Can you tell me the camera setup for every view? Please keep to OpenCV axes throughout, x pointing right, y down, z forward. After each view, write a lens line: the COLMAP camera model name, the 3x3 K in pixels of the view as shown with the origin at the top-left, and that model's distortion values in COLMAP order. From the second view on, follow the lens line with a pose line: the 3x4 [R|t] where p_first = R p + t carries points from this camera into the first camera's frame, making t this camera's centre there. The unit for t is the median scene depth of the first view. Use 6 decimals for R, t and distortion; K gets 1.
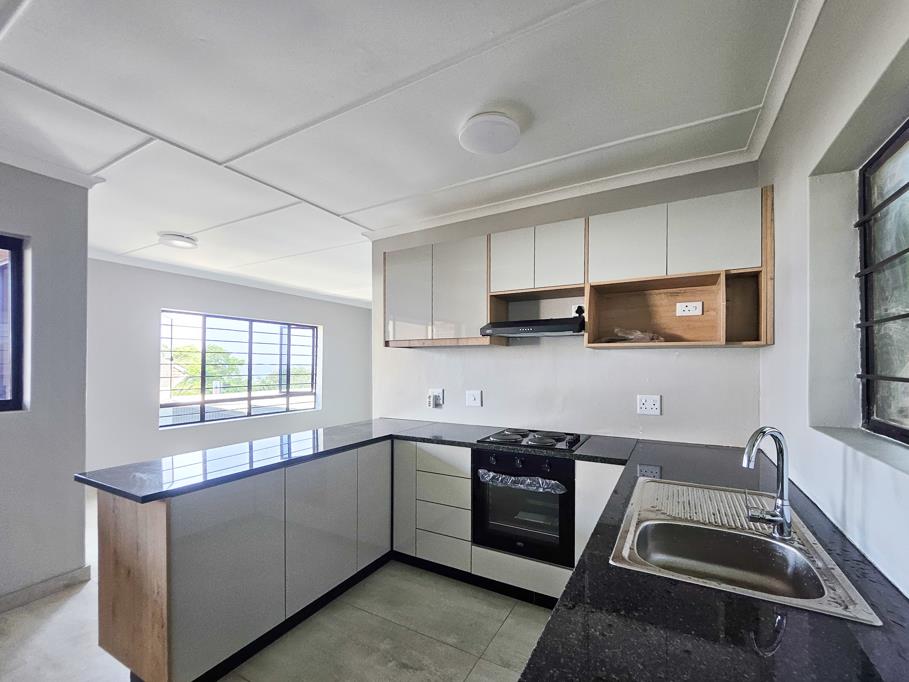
lens RADIAL K [[380.8, 0, 476.9], [0, 380.8, 362.2], [0, 0, 1]] dist [-0.001597, 0.000820]
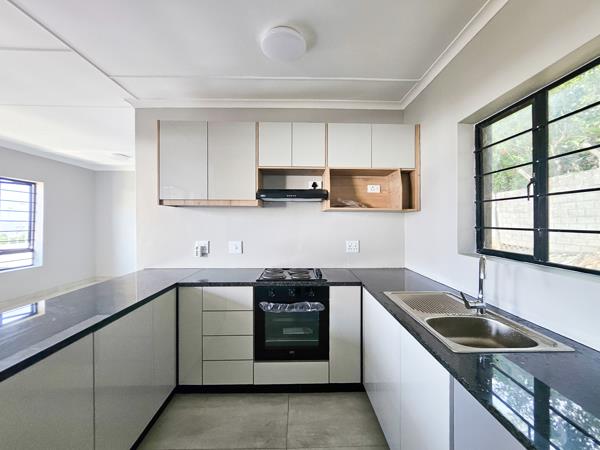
lens RADIAL K [[251.4, 0, 300.5], [0, 251.4, 221.6], [0, 0, 1]] dist [-0.001597, 0.000820]
pose [[0.874421, 0.003003, 0.485159, -0.274653], [-0.005331, 0.999980, 0.003419, 0.004252], [-0.485139, -0.005576, 0.874419, 0.180224]]
